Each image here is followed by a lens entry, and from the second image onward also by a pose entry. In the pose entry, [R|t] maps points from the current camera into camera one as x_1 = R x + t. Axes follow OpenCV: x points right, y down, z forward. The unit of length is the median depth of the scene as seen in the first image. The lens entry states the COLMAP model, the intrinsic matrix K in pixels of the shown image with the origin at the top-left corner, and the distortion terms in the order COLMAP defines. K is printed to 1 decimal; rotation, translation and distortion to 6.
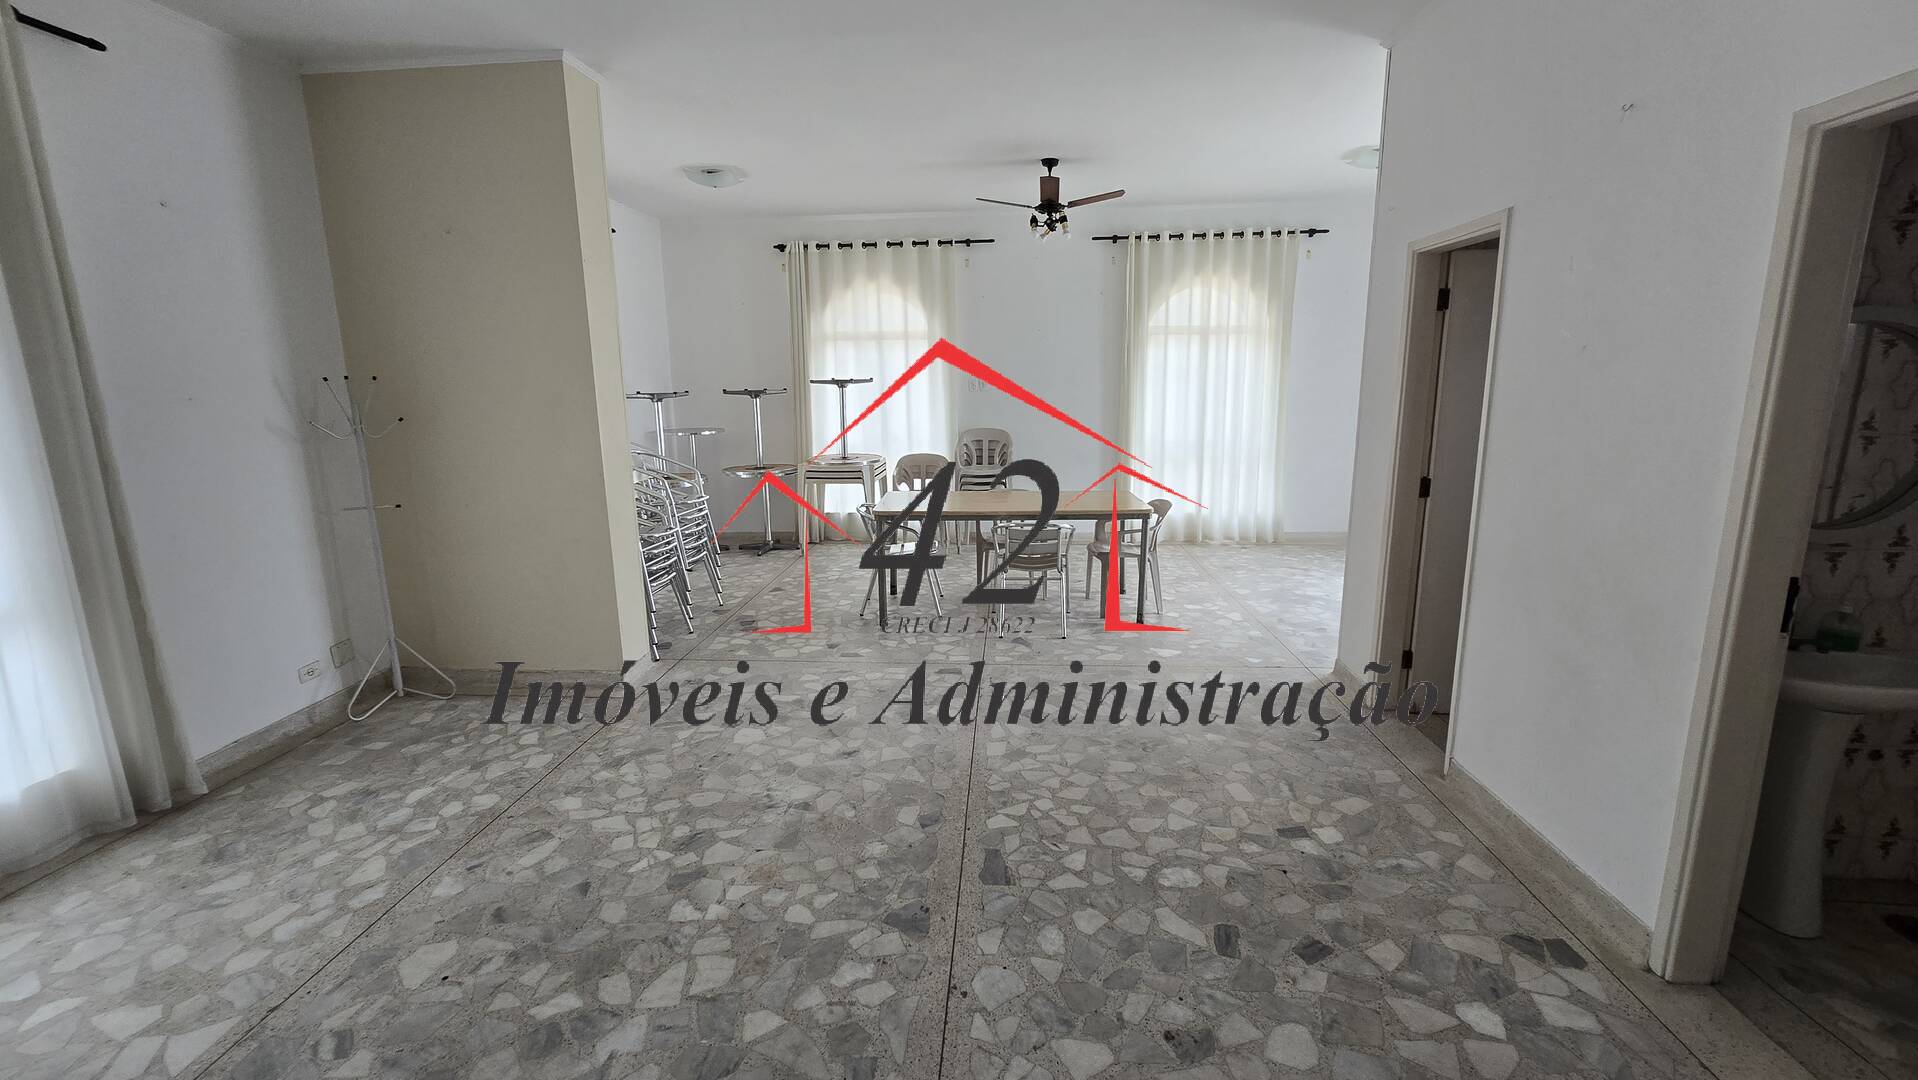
lens RADIAL K [[779.4, 0, 961.6], [0, 779.4, 523.1], [0, 0, 1]] dist [-0.001608, -0.000073]
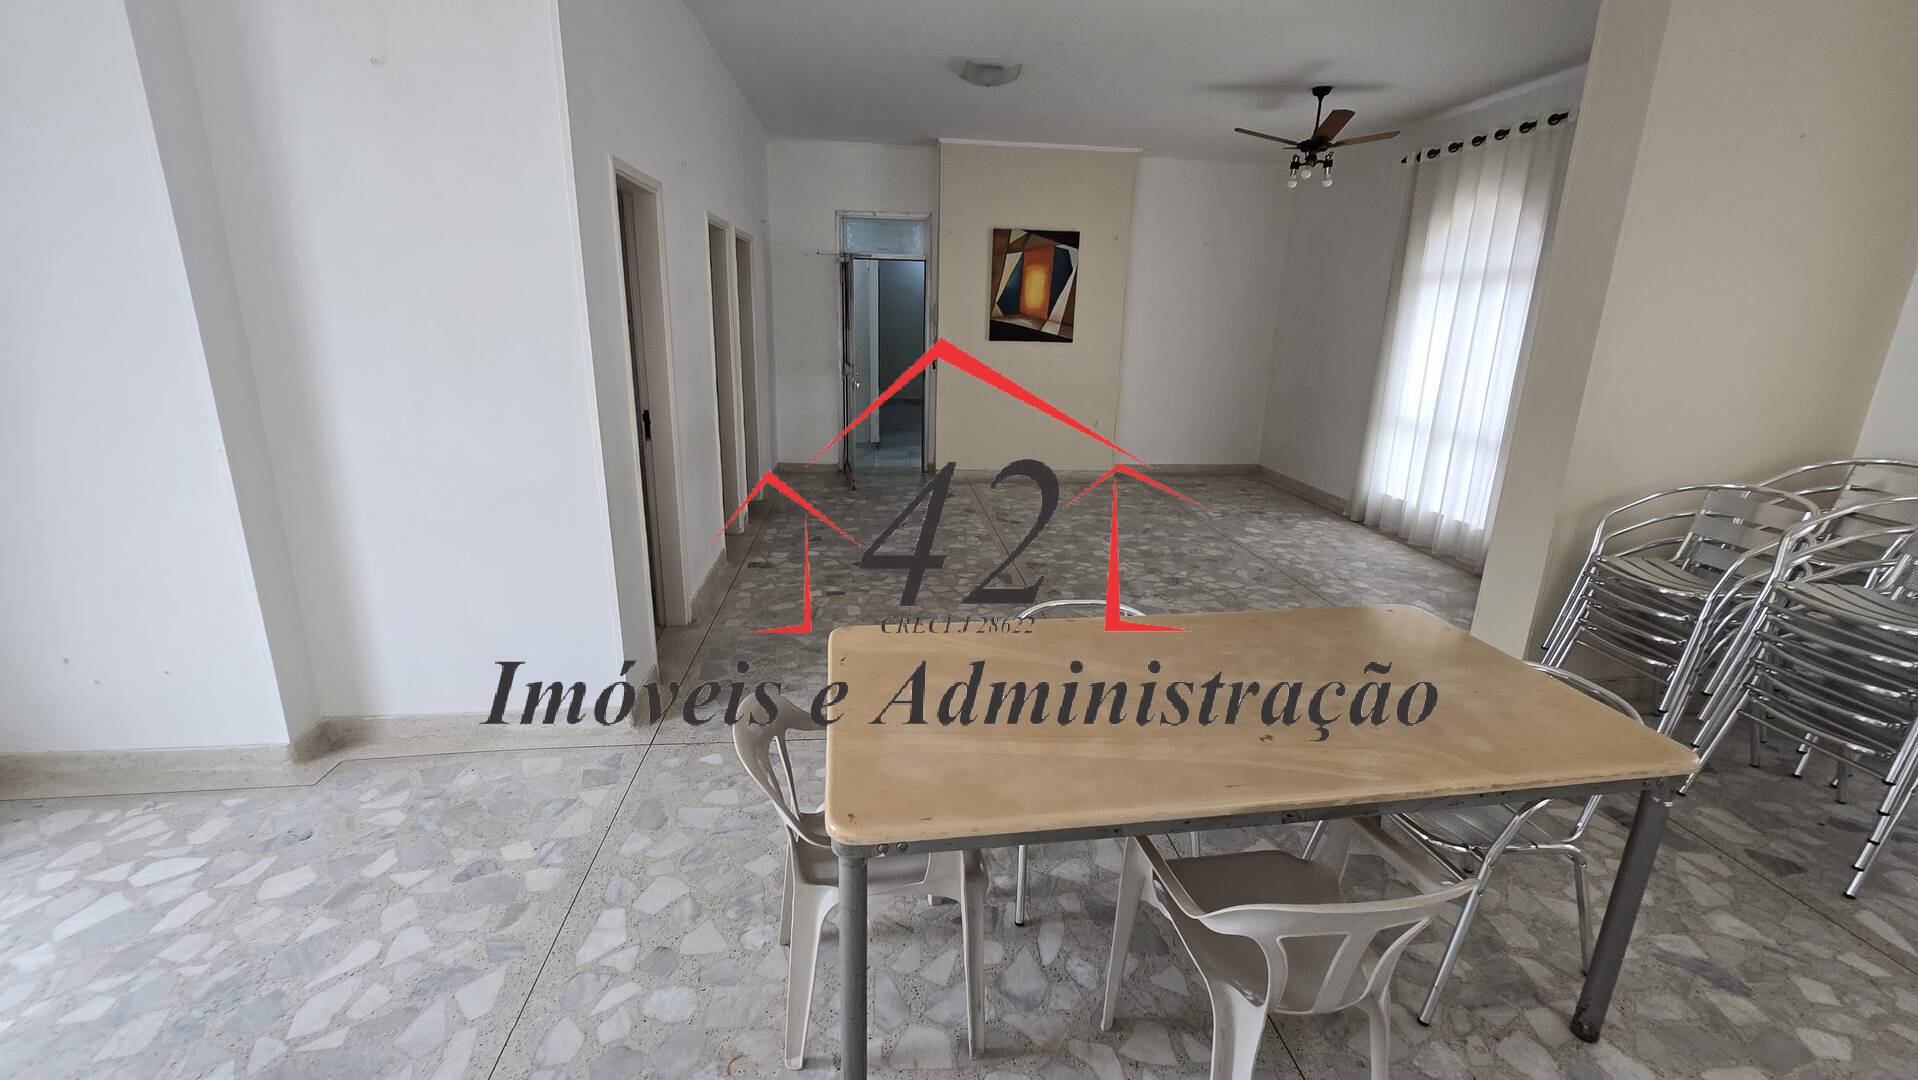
lens RADIAL K [[779.4, 0, 961.6], [0, 779.4, 523.1], [0, 0, 1]] dist [-0.001608, -0.000073]
pose [[-0.983985, 0.035803, -0.174616, 0.418223], [-0.044352, 0.899633, 0.434388, -0.440327], [0.172643, 0.435176, -0.883638, 2.297113]]
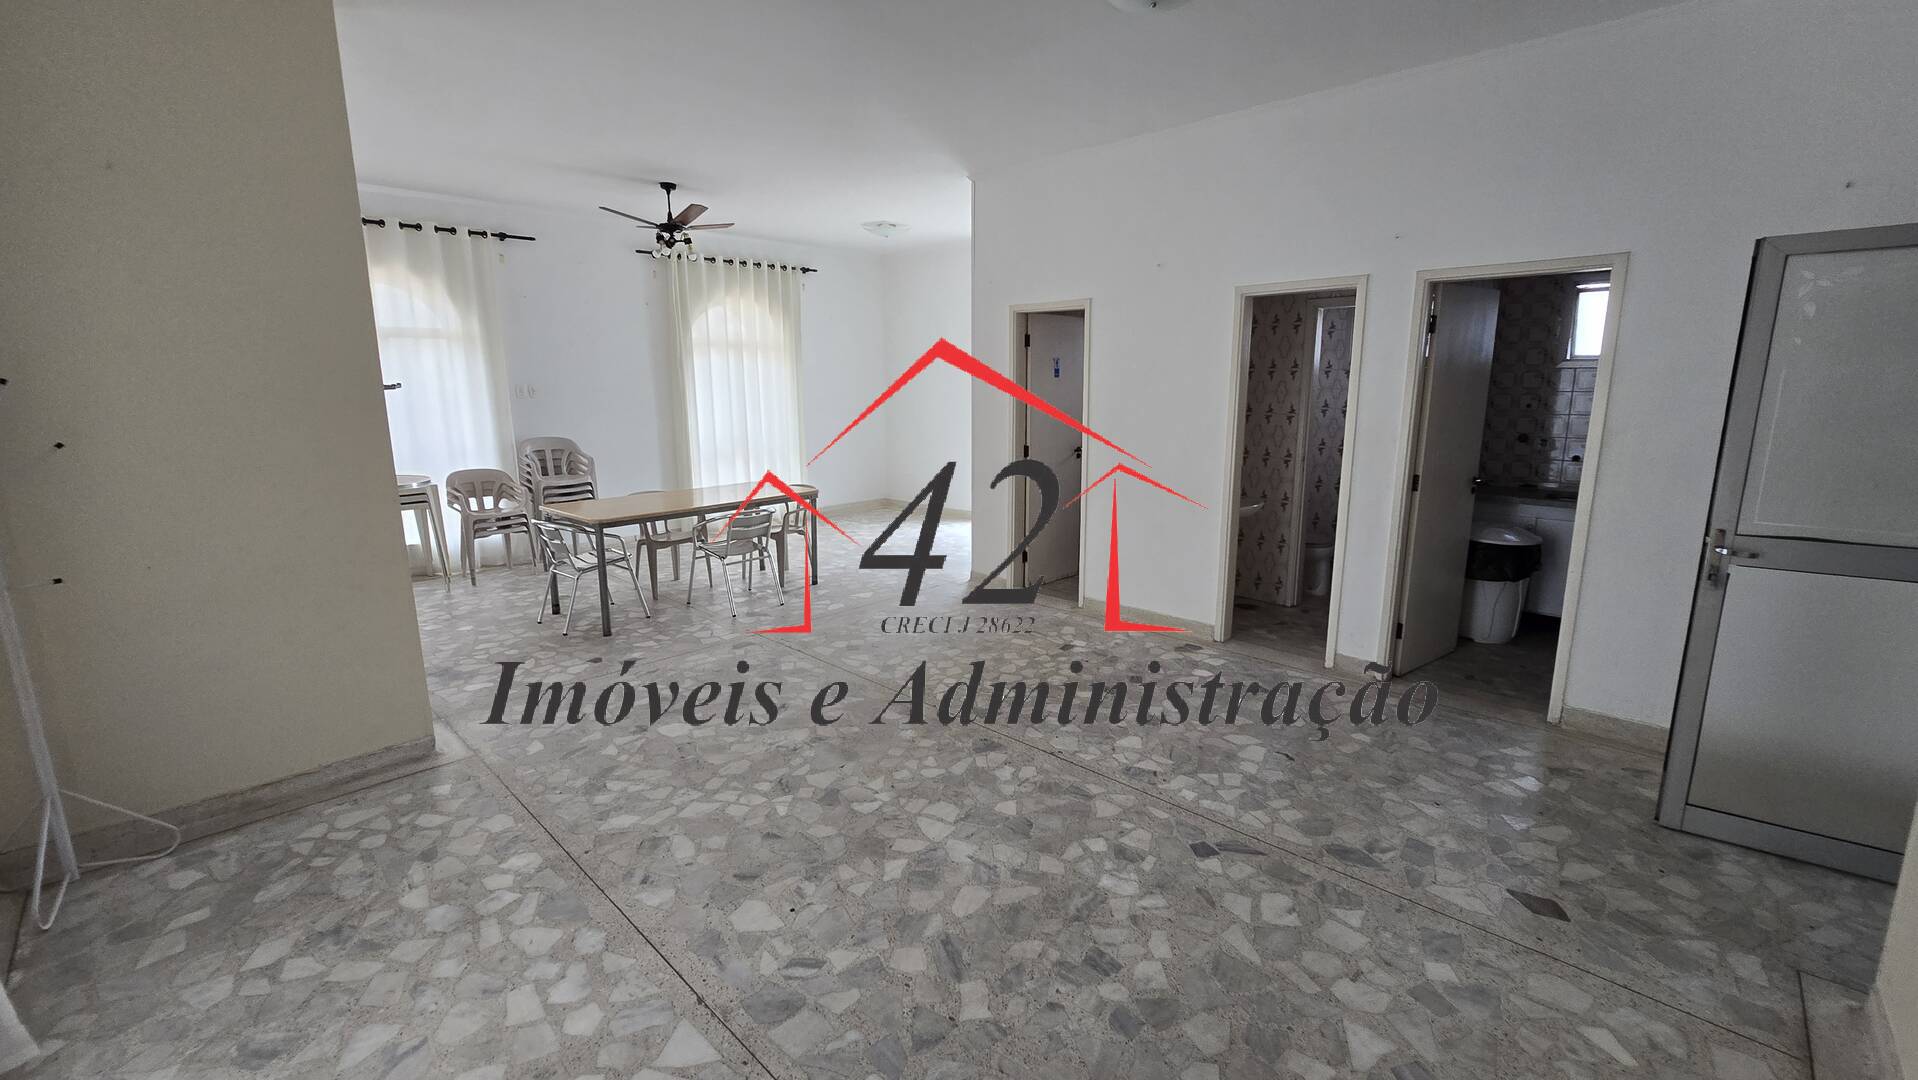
lens RADIAL K [[778.6, 0, 964.2], [0, 778.6, 528.6], [0, 0, 1]] dist [-0.000116, 0.000047]
pose [[0.639467, -0.134763, 0.756915, -0.941743], [0.135634, 0.988850, 0.061469, -0.003131], [-0.756760, 0.063356, 0.650616, 0.022481]]
